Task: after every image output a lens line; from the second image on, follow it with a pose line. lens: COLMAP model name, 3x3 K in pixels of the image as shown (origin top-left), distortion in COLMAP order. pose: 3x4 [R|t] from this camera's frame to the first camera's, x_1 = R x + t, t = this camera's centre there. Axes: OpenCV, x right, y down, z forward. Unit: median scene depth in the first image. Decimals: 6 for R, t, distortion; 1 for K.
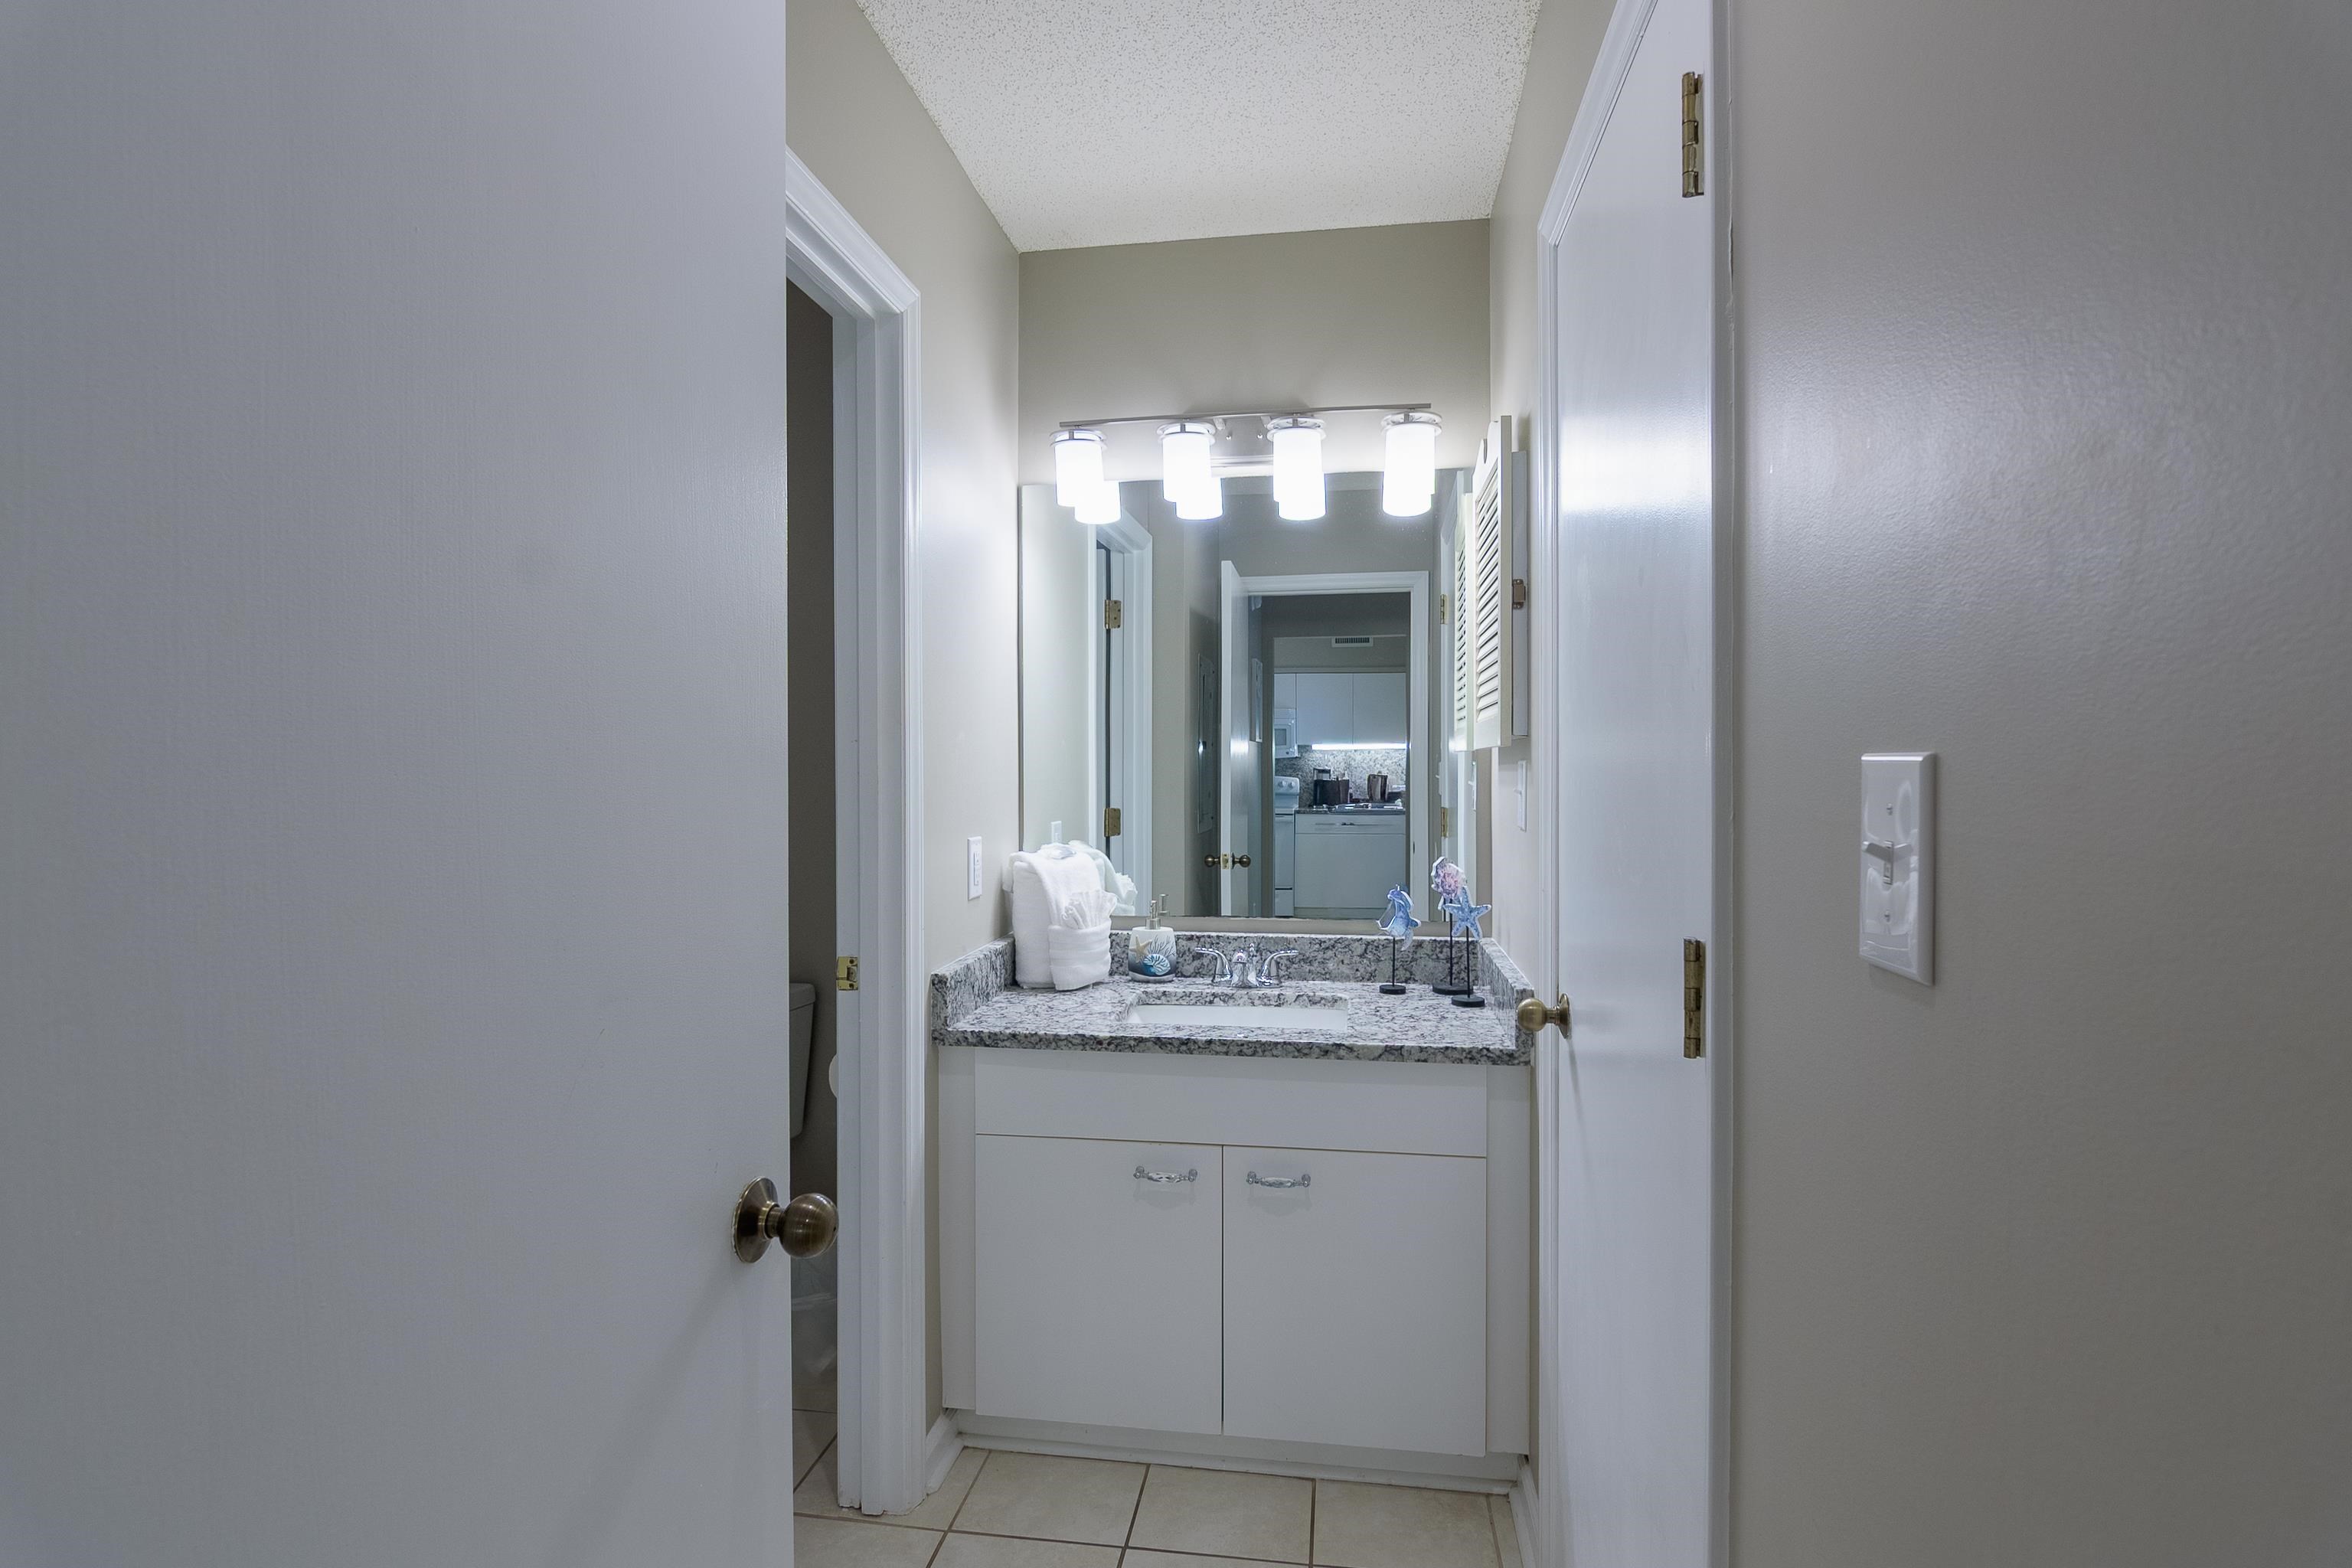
lens RADIAL K [[1135.2, 0, 1168.8], [0, 1135.2, 773.5], [0, 0, 1]] dist [-0.000396, -0.008572]
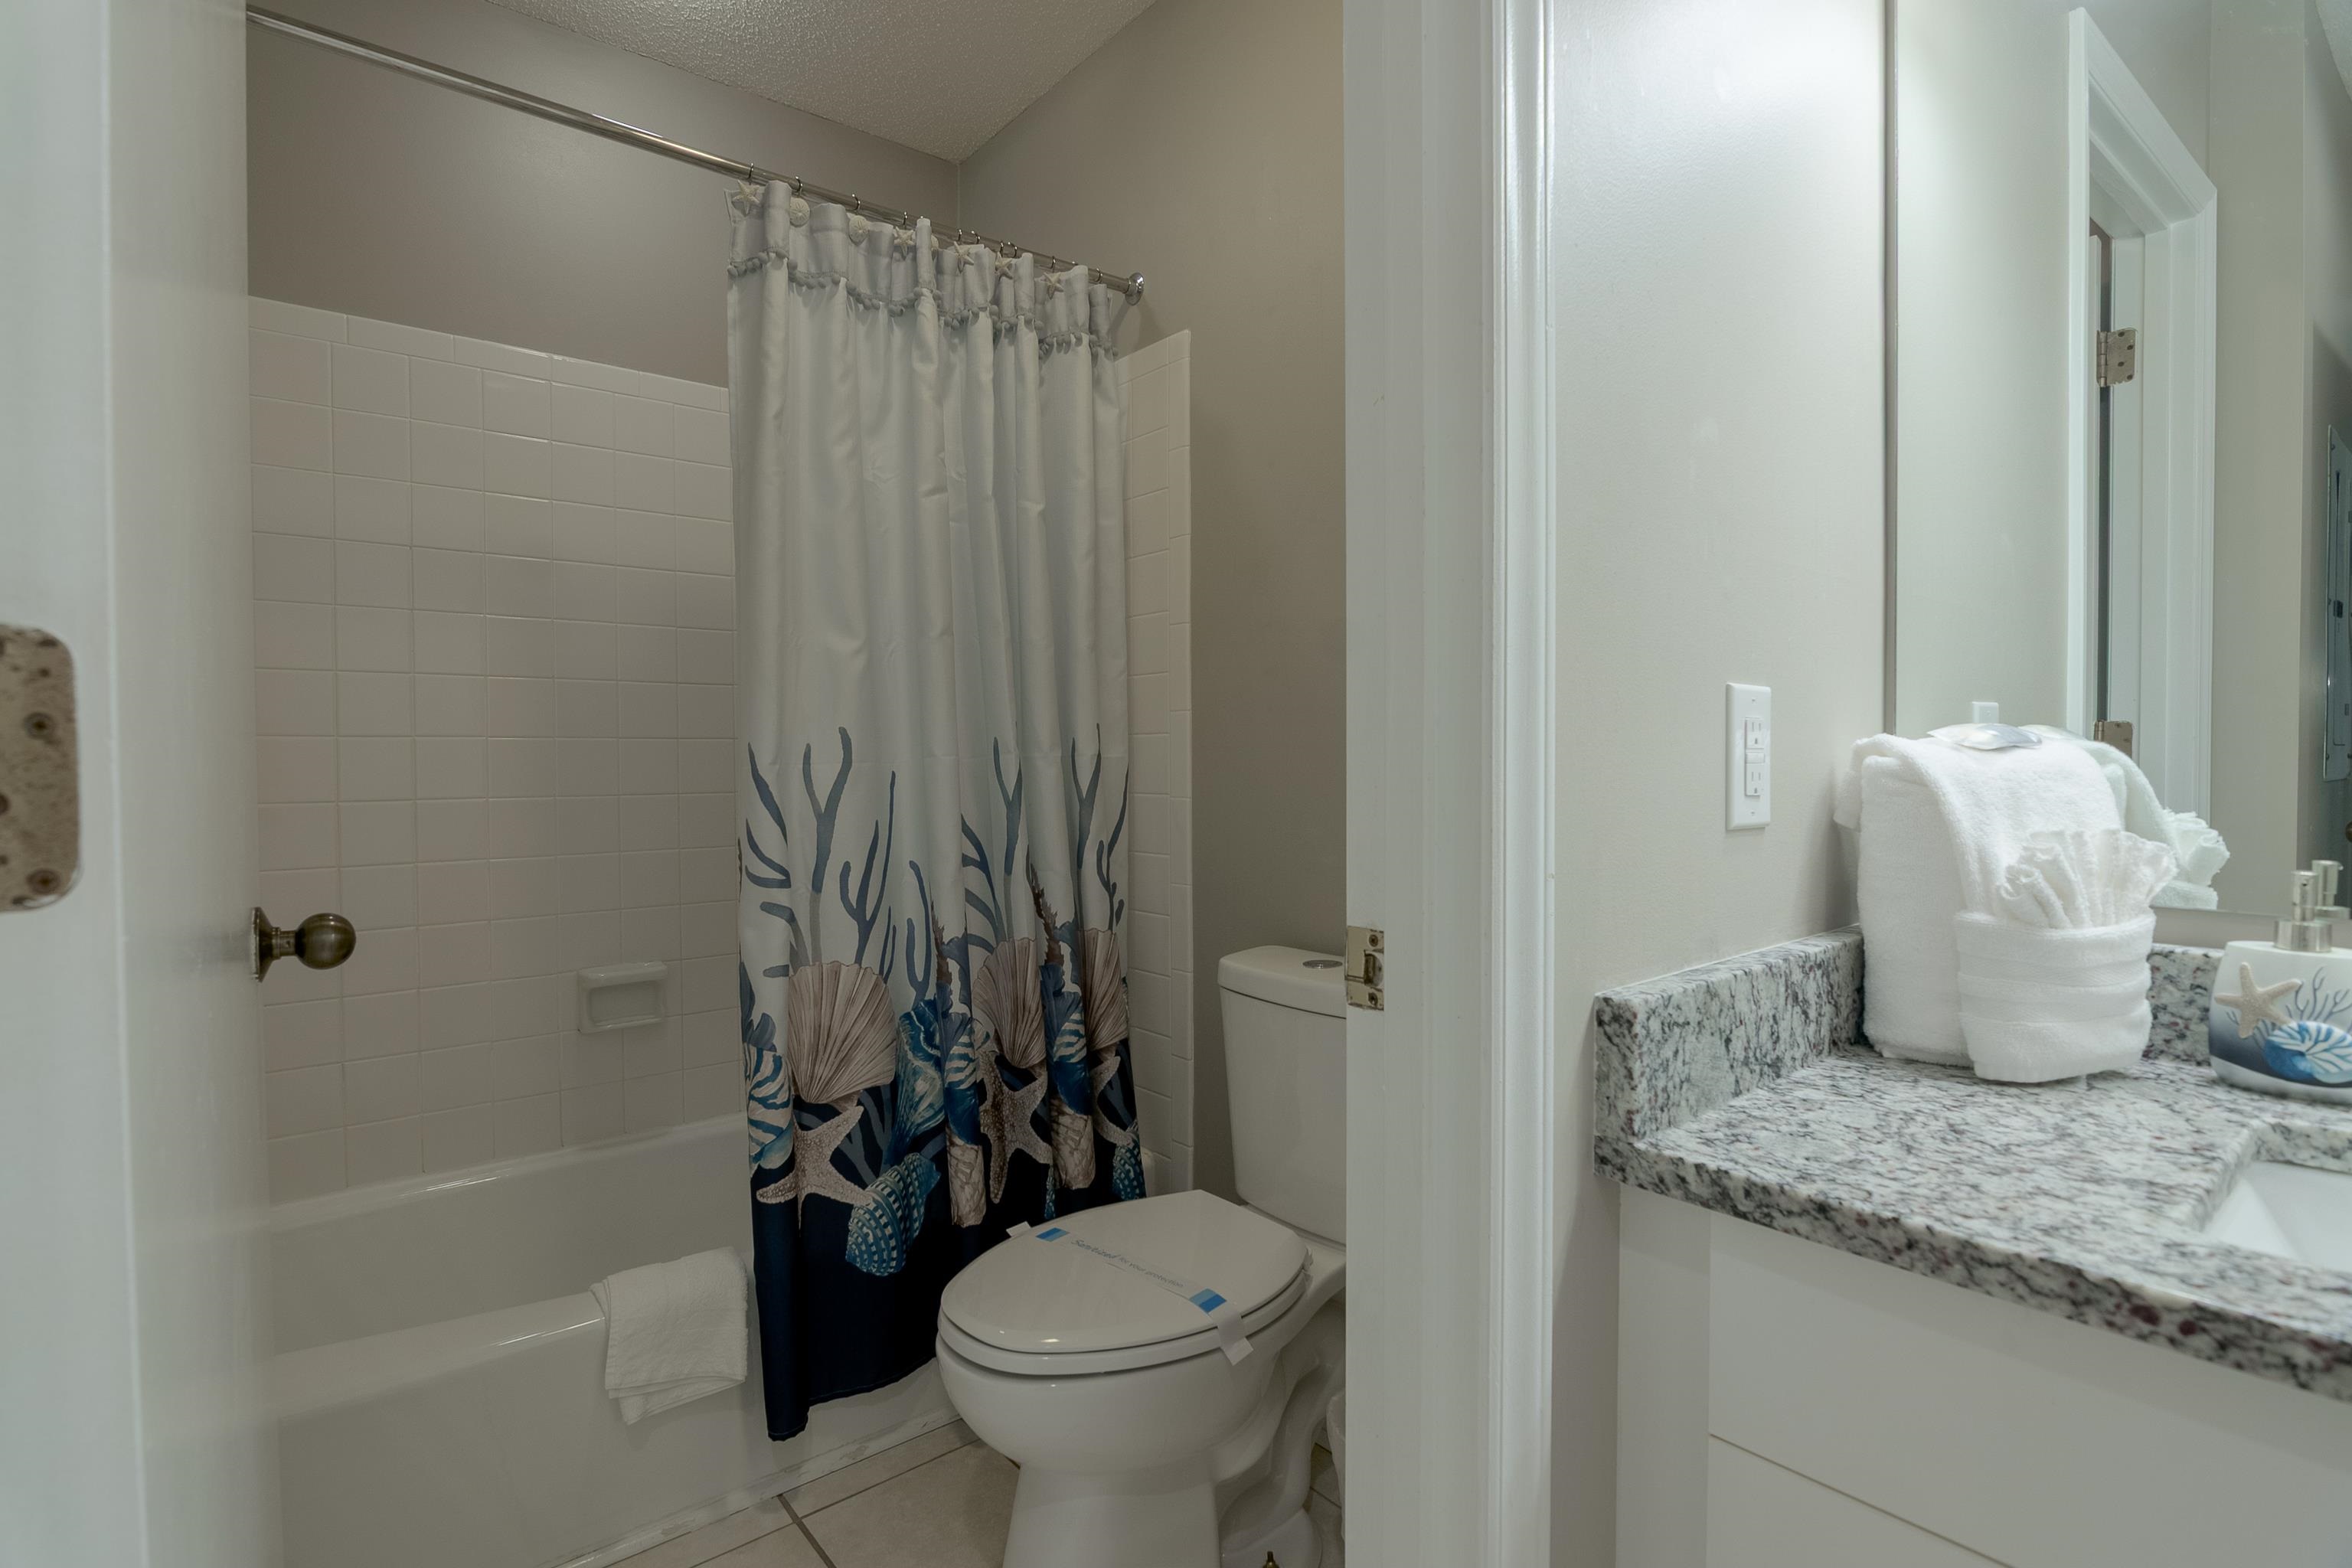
lens RADIAL K [[1126.6, 0, 1182.5], [0, 1126.6, 769.9], [0, 0, 1]] dist [-0.019324, -0.000366]
pose [[0.748696, 0.011350, -0.662817, -0.050416], [-0.004140, 0.999914, 0.012446, 0.080710], [0.662901, -0.006574, 0.748678, 0.528544]]
